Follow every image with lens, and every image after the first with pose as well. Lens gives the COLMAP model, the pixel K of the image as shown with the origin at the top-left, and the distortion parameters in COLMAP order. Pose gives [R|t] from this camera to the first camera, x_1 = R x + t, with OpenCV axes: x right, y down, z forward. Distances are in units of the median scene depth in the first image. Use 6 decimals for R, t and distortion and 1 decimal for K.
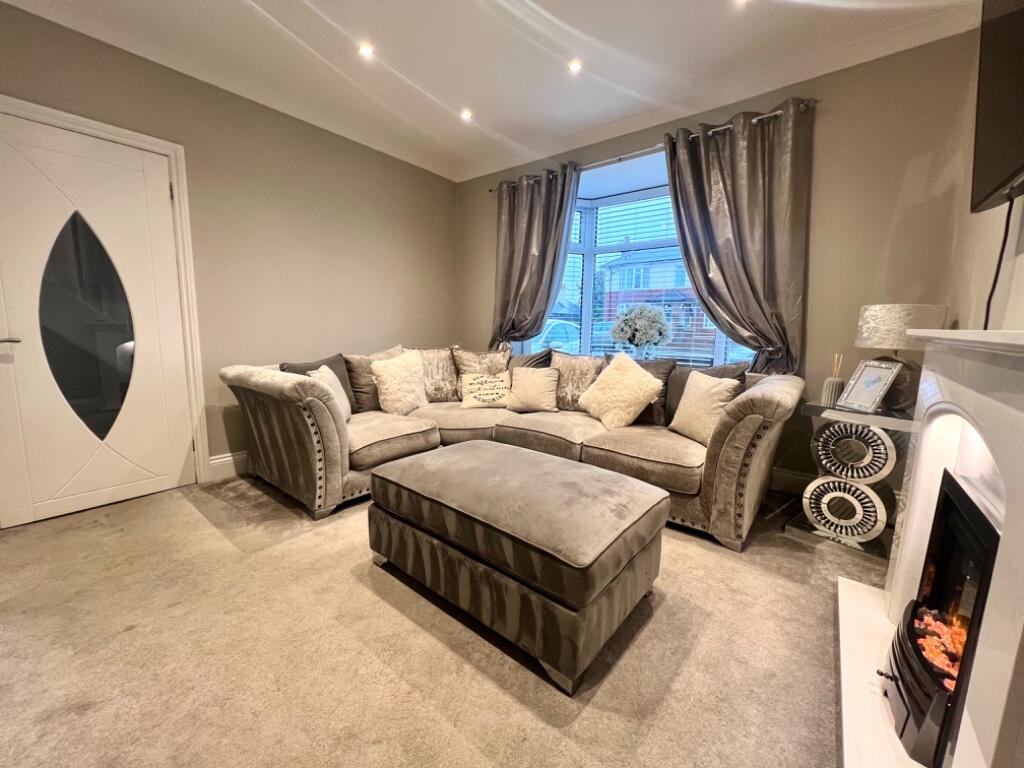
lens RADIAL K [[411.8, 0, 512.0], [0, 411.8, 384.0], [0, 0, 1]] dist [-0.001035, 0.000368]
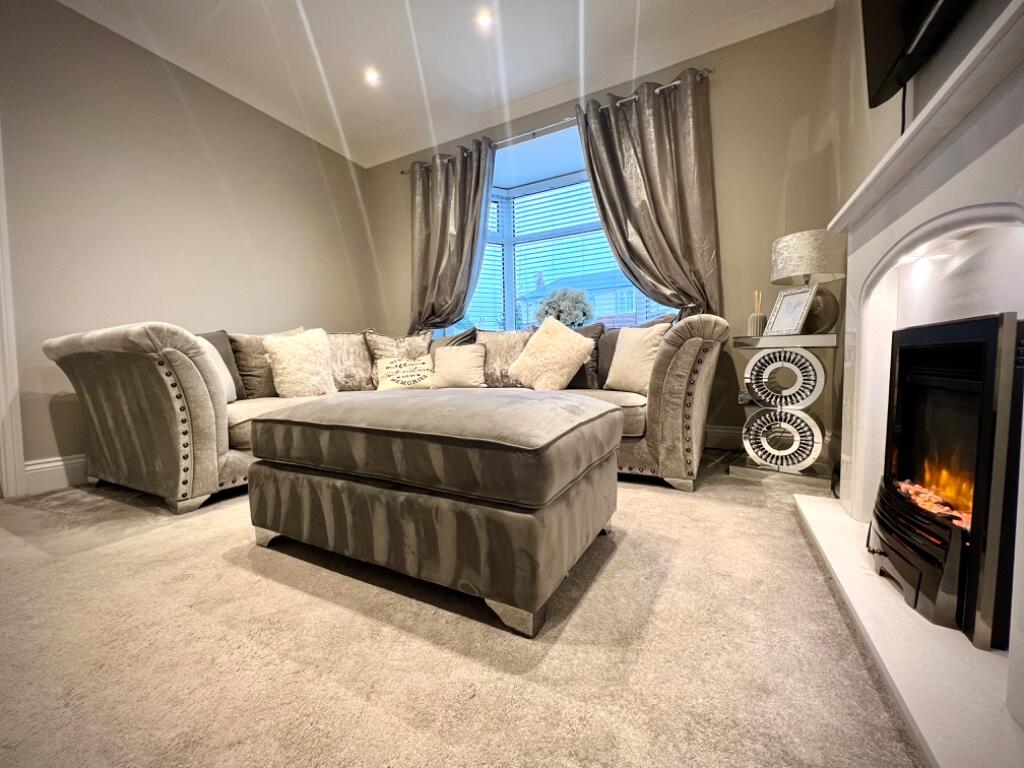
lens RADIAL K [[411.2, 0, 512.0], [0, 411.2, 384.0], [0, 0, 1]] dist [-0.003385, 0.001169]
pose [[0.981504, -0.046460, 0.185717, -0.004687], [0.062932, 0.994493, -0.083808, 0.205210], [-0.180800, 0.093945, 0.979023, 0.135575]]
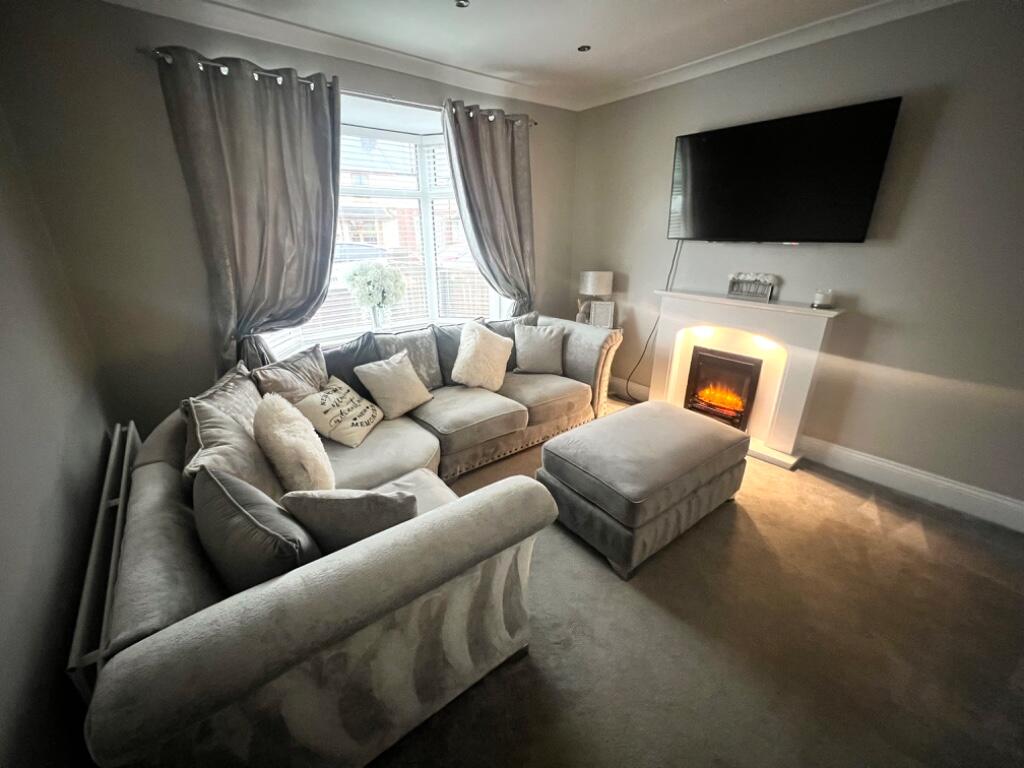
lens RADIAL K [[411.2, 0, 512.0], [0, 411.2, 384.0], [0, 0, 1]] dist [-0.003385, 0.001169]
pose [[0.222730, -0.354396, 0.908182, -1.018153], [0.140837, 0.933508, 0.329738, -0.359965], [-0.964653, 0.054463, 0.257833, 0.855359]]
